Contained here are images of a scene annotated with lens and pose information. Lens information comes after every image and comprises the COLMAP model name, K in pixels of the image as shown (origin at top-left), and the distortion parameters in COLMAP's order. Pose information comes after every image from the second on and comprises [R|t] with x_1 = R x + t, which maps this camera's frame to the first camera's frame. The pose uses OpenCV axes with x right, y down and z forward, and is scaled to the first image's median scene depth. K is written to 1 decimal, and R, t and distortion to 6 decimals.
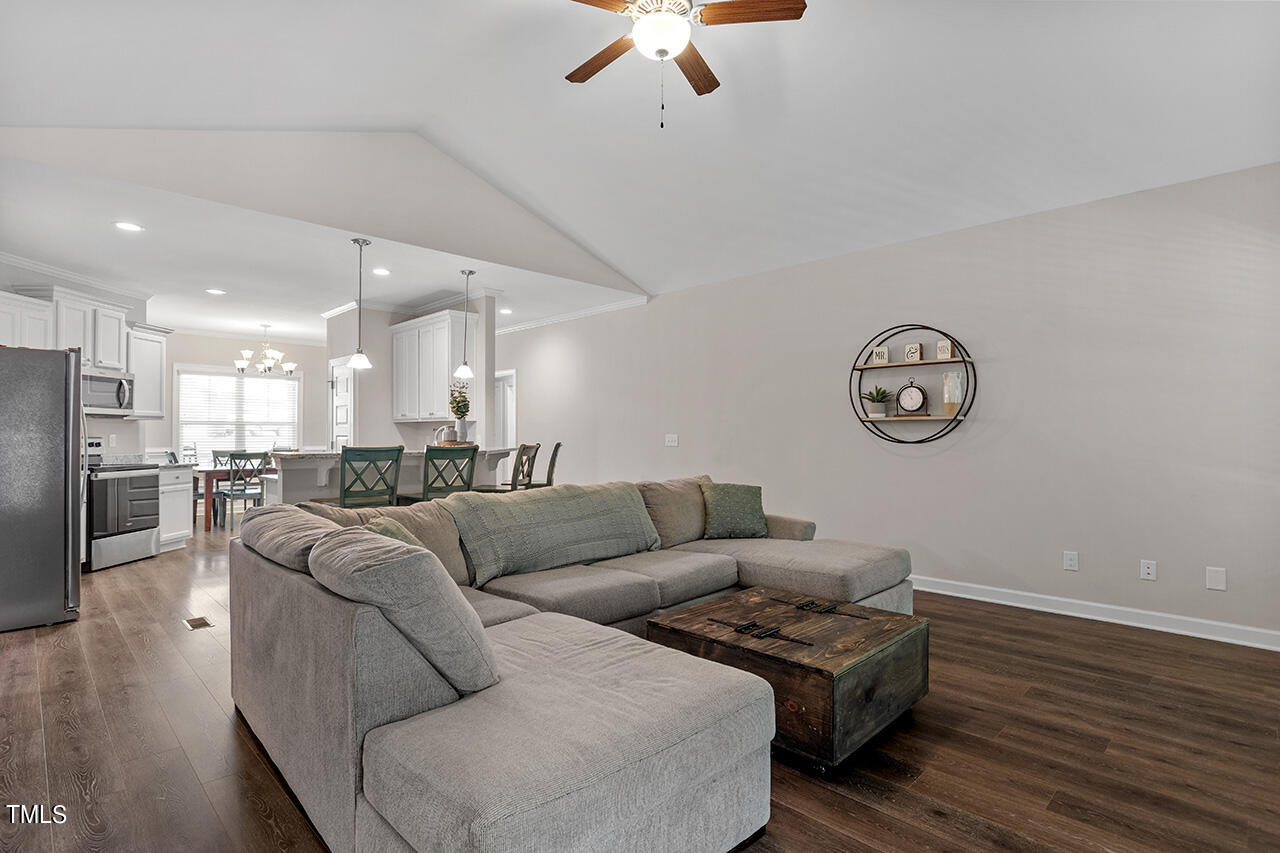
lens RADIAL K [[625.9, 0, 635.4], [0, 625.9, 431.0], [0, 0, 1]] dist [-0.004926, 0.000048]
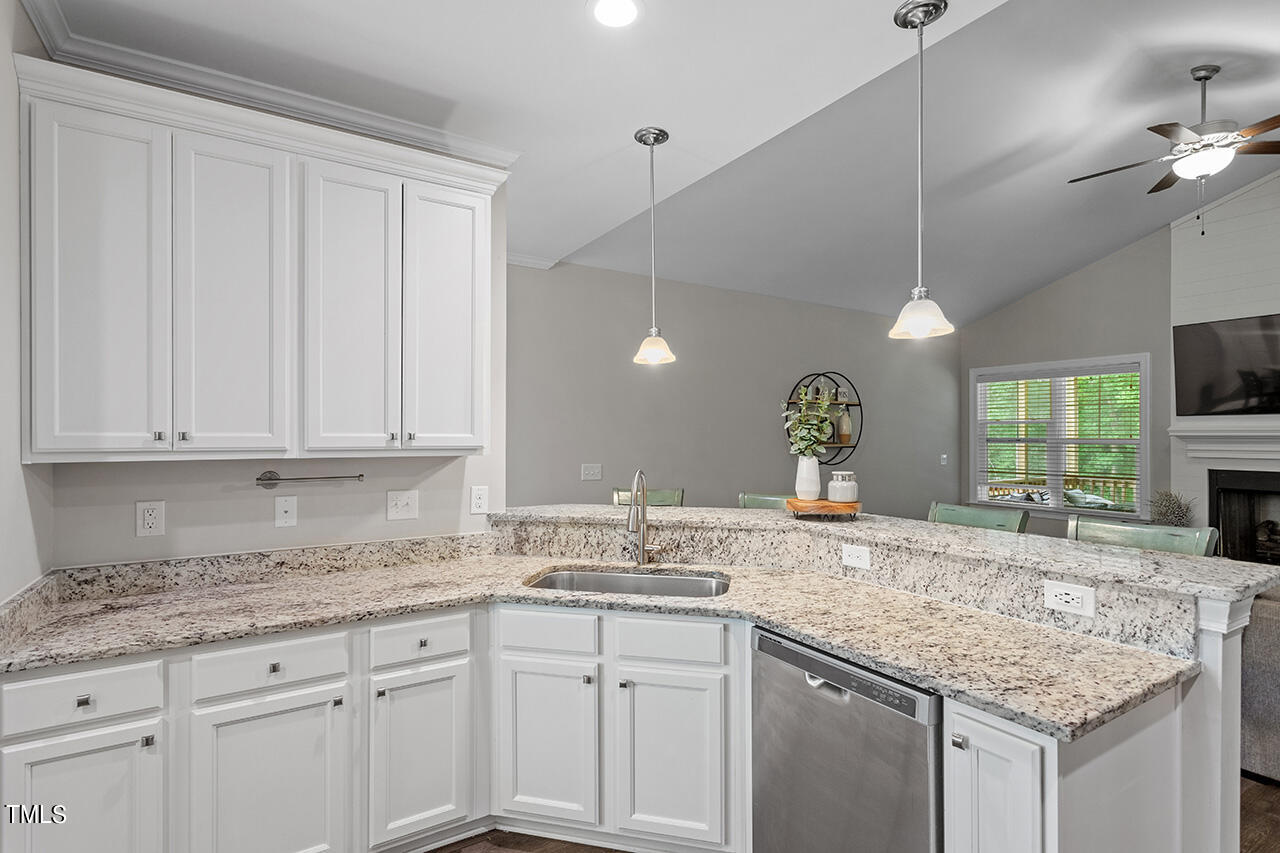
lens RADIAL K [[612.3, 0, 632.4], [0, 612.3, 436.2], [0, 0, 1]] dist [0.001527, 0.000630]
pose [[0.222535, -0.001970, 0.974923, -0.764432], [-0.006321, 0.999974, 0.003464, -0.035778], [-0.974904, -0.006933, 0.222517, 0.977321]]
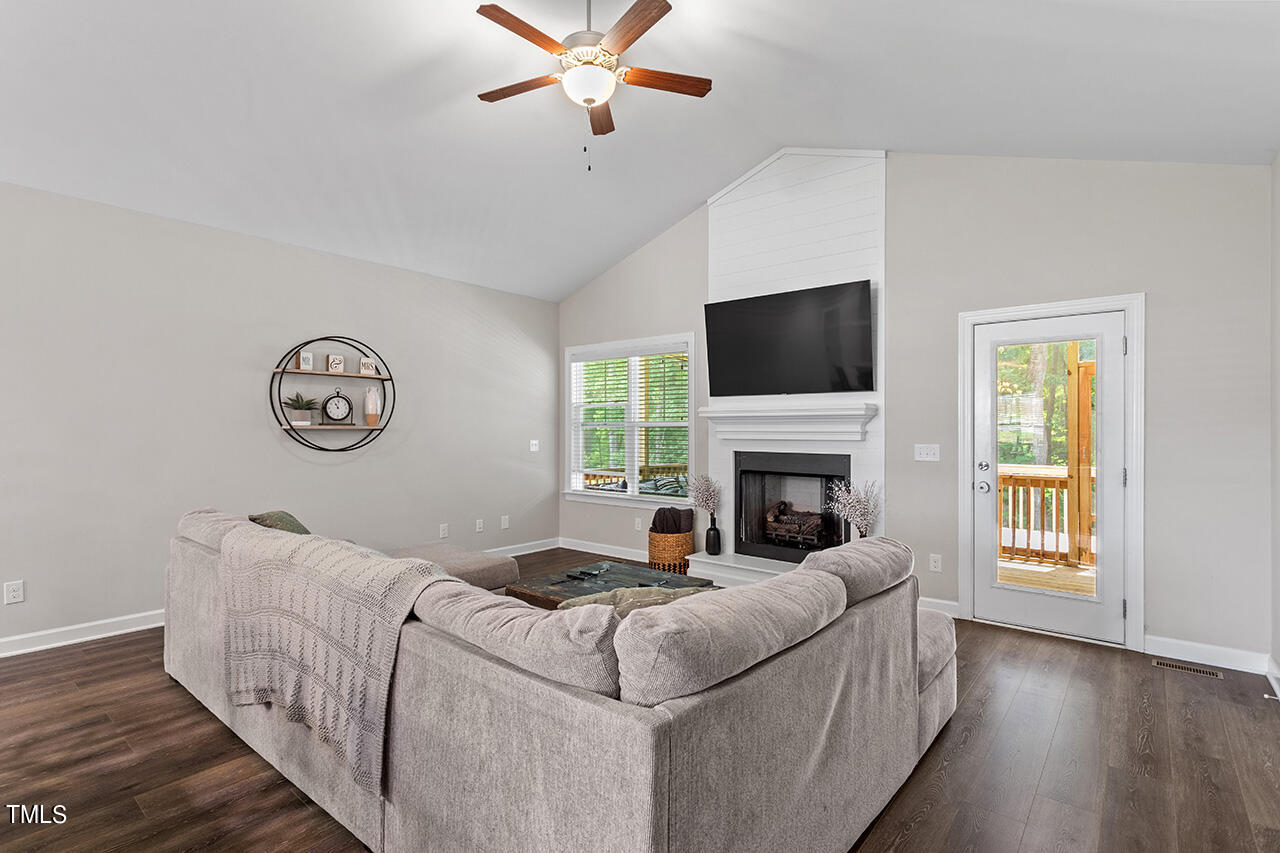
lens RADIAL K [[617.5, 0, 640.0], [0, 617.5, 426.5], [0, 0, 1]] dist [0.000646, -0.000111]
pose [[-0.097240, 0.005055, 0.995248, -0.549612], [-0.007750, 0.999953, -0.005836, -0.016928], [-0.995231, -0.008280, -0.097196, 0.530748]]
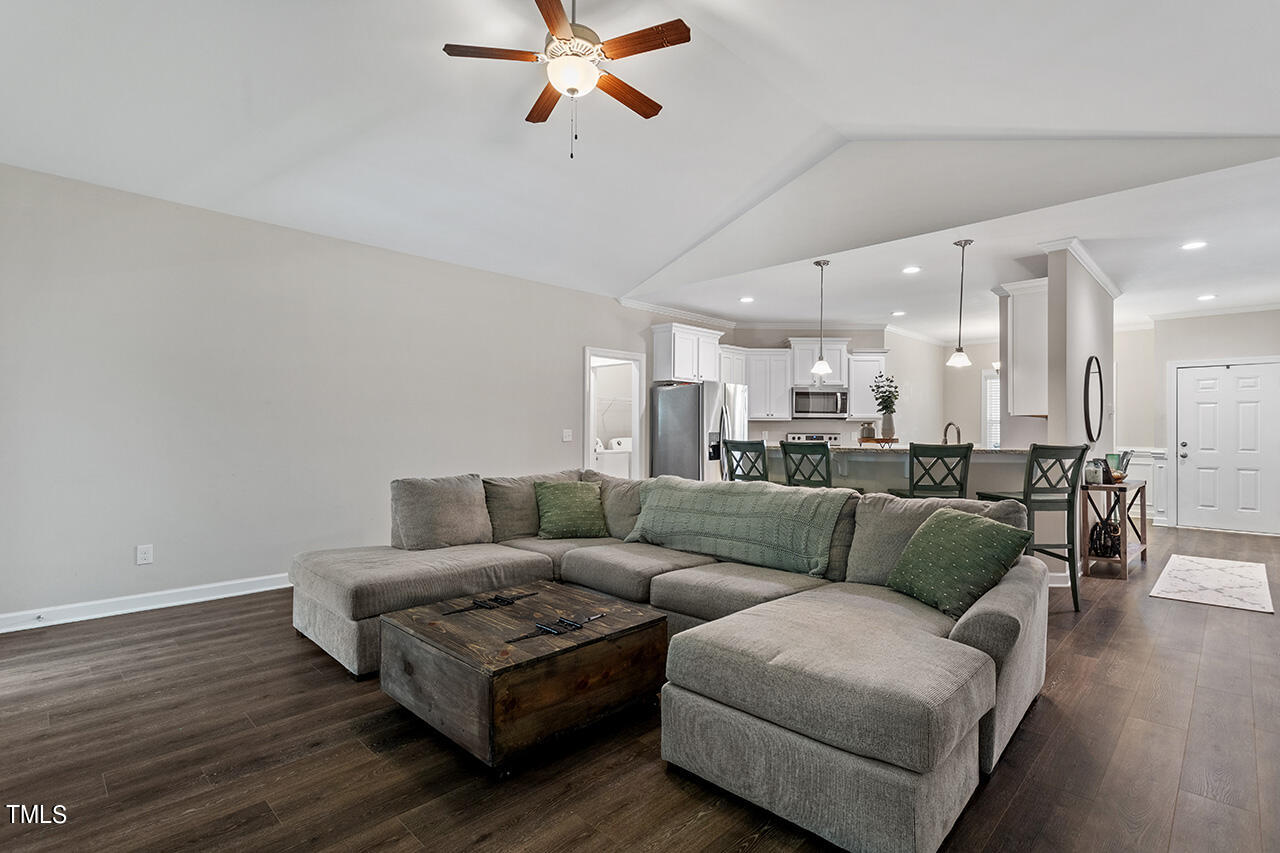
lens RADIAL K [[605.1, 0, 637.1], [0, 605.1, 429.9], [0, 0, 1]] dist [0.000109, -0.000359]
pose [[0.013502, -0.004504, -0.999899, 0.598626], [0.005089, 0.999977, -0.004436, 0.006505], [0.999896, -0.005028, 0.013525, 0.578830]]
